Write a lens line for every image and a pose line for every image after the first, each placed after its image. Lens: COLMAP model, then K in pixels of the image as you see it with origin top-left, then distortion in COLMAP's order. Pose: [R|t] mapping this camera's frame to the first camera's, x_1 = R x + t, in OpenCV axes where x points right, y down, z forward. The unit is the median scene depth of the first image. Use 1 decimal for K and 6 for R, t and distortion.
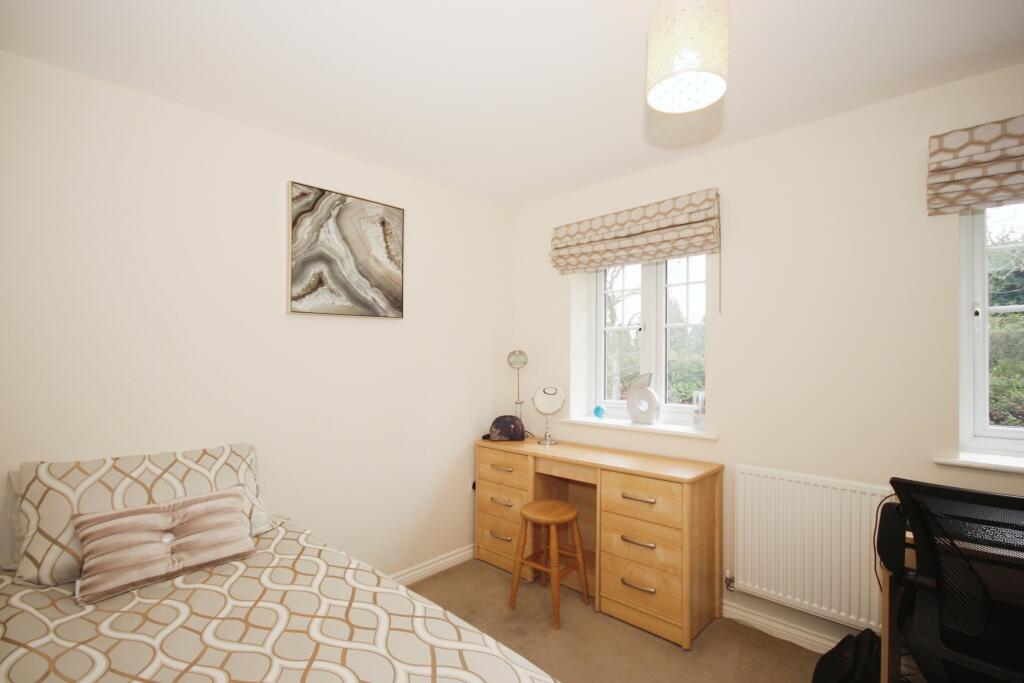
lens RADIAL K [[473.2, 0, 522.1], [0, 473.2, 333.2], [0, 0, 1]] dist [-0.001835, -0.000353]
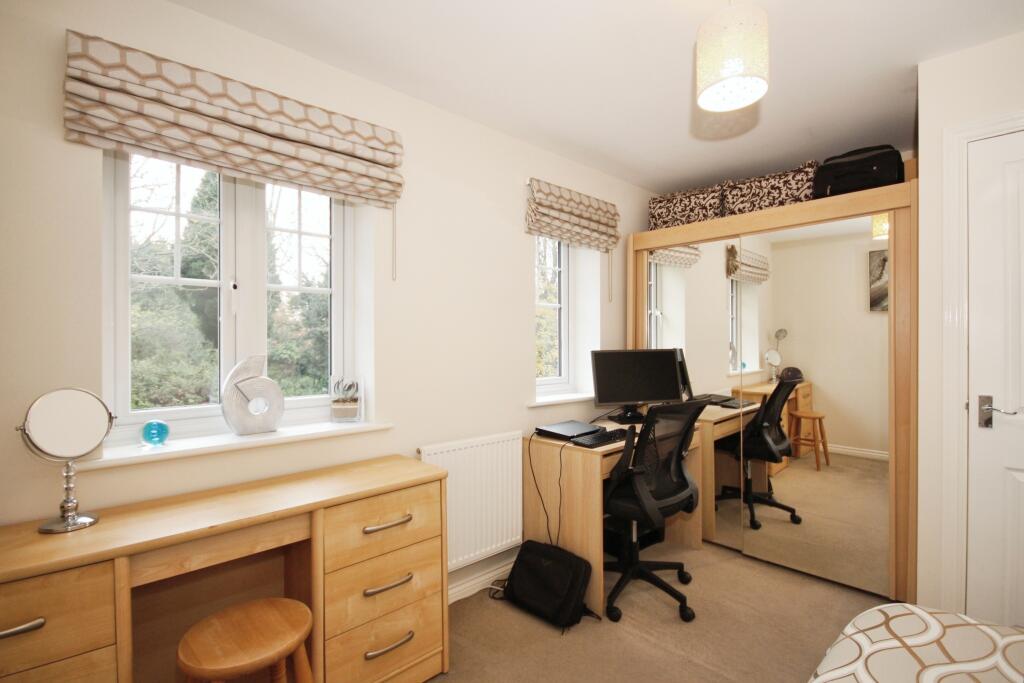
lens RADIAL K [[471.8, 0, 513.3], [0, 471.8, 345.9], [0, 0, 1]] dist [0.002919, 0.000268]
pose [[0.110252, -0.006302, 0.993884, -0.368090], [-0.037256, 0.999251, 0.010469, 0.054420], [-0.993205, -0.038182, 0.109935, 0.621283]]
